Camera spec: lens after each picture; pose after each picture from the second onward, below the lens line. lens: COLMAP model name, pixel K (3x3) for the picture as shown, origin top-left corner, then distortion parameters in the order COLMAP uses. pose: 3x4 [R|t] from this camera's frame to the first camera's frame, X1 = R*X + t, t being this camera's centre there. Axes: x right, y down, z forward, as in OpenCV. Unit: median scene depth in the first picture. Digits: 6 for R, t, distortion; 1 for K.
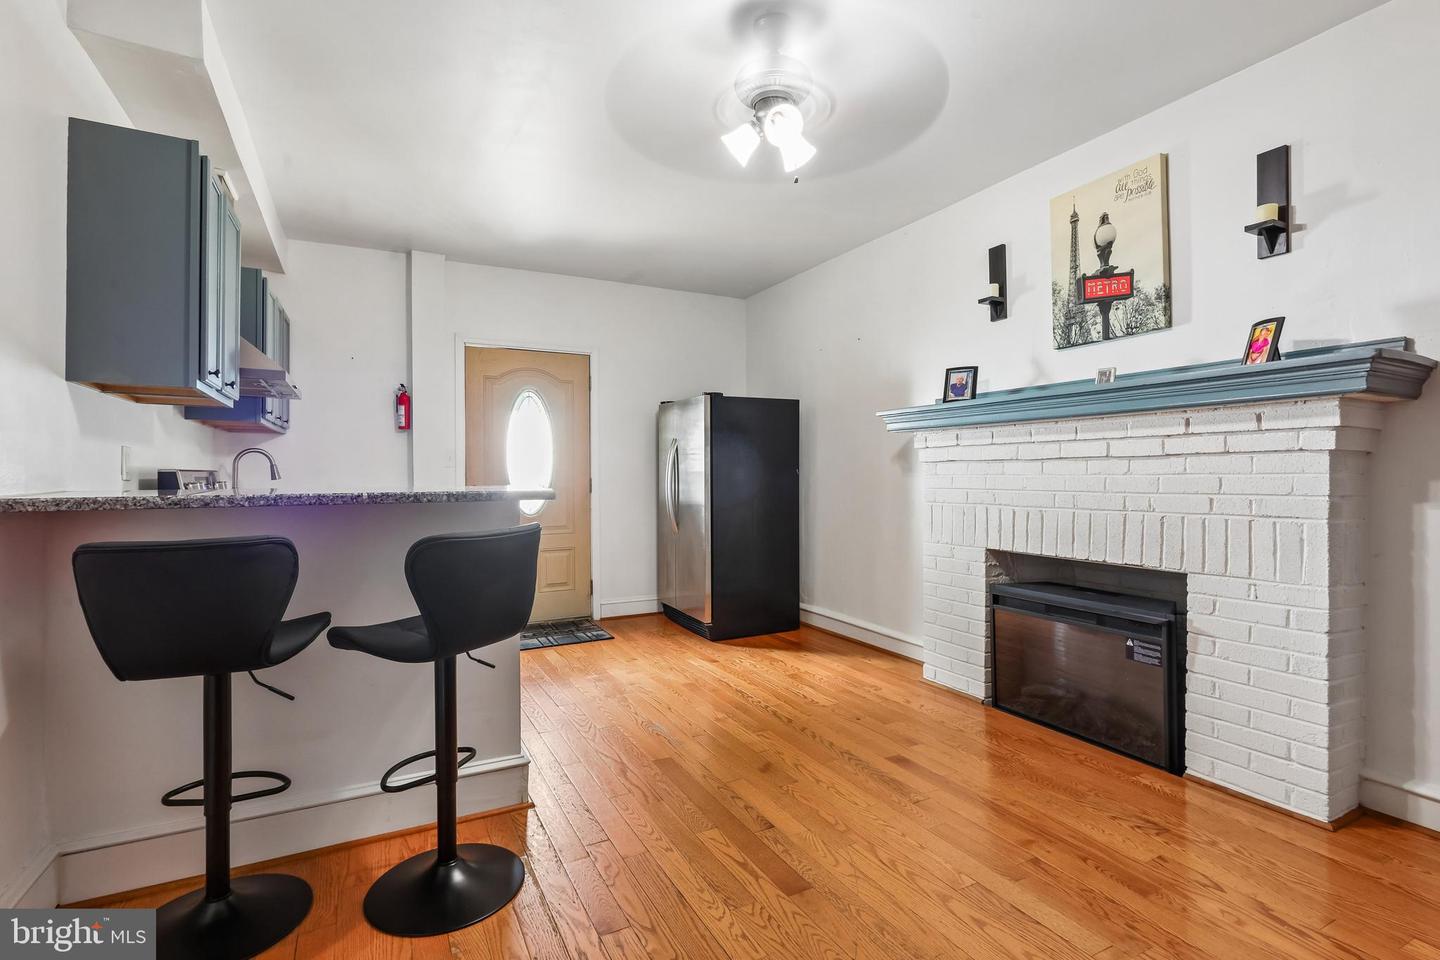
lens RADIAL K [[679.2, 0, 720.9], [0, 679.2, 478.4], [0, 0, 1]] dist [-0.000507, -0.000453]
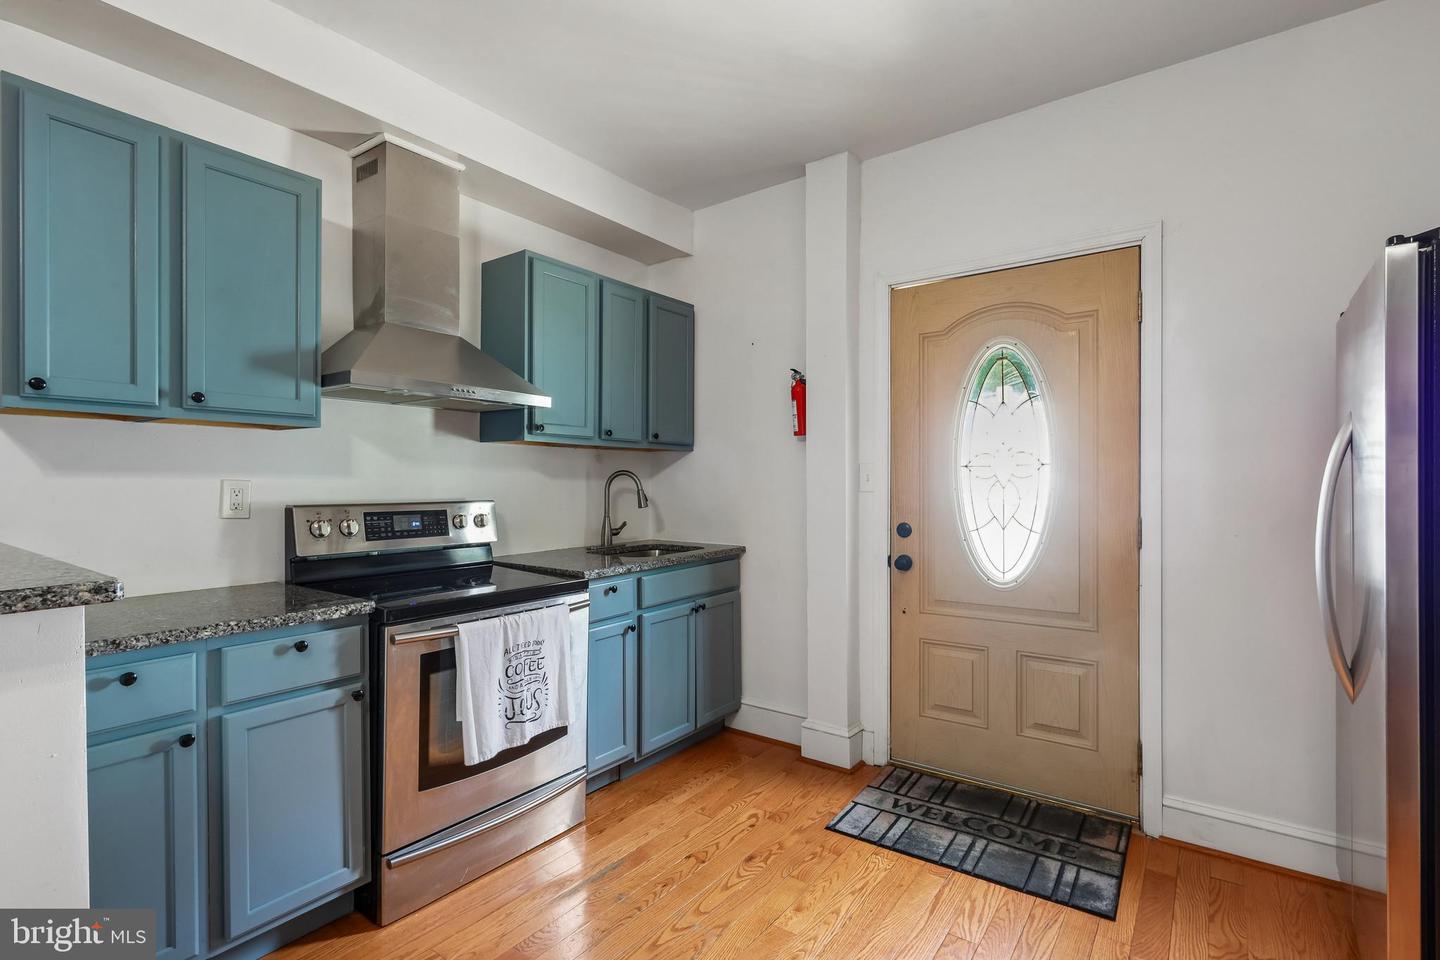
lens RADIAL K [[679.2, 0, 717.5], [0, 679.2, 487.2], [0, 0, 1]] dist [-0.000507, -0.000453]
pose [[0.435717, 0.008426, -0.900044, 0.152640], [-0.005654, 0.999962, 0.006624, -0.035805], [0.900066, 0.002203, 0.435748, 0.907054]]
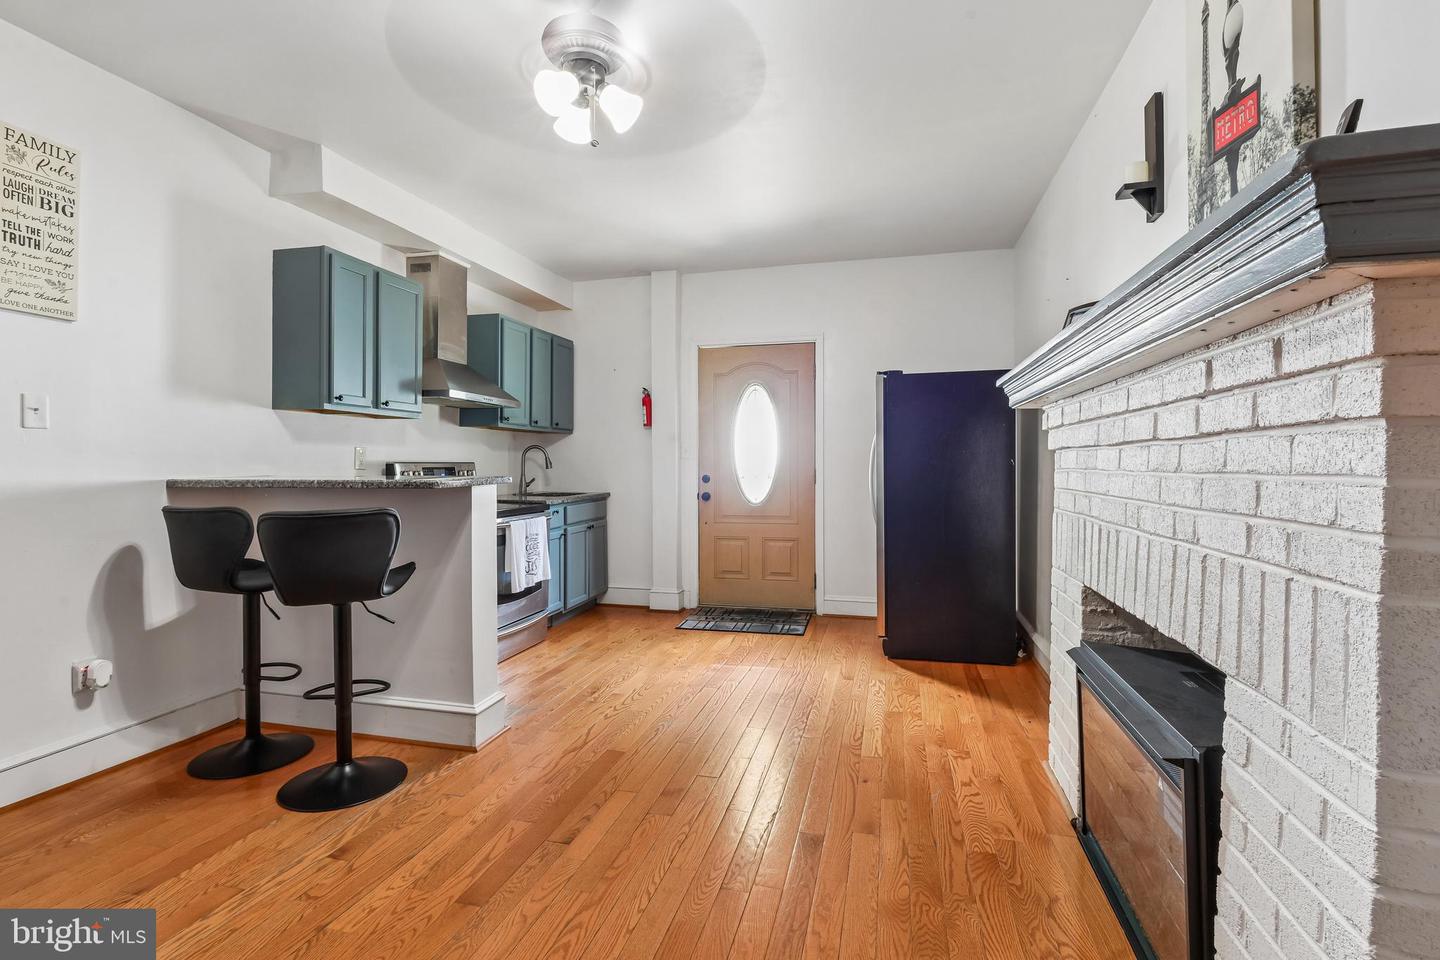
lens RADIAL K [[679.2, 0, 719.6], [0, 679.2, 471.9], [0, 0, 1]] dist [-0.000507, -0.000453]
pose [[0.740155, 0.010542, -0.672353, 0.595743], [-0.005488, 0.999938, 0.009638, -0.007762], [0.672413, -0.003444, 0.740168, 0.309842]]
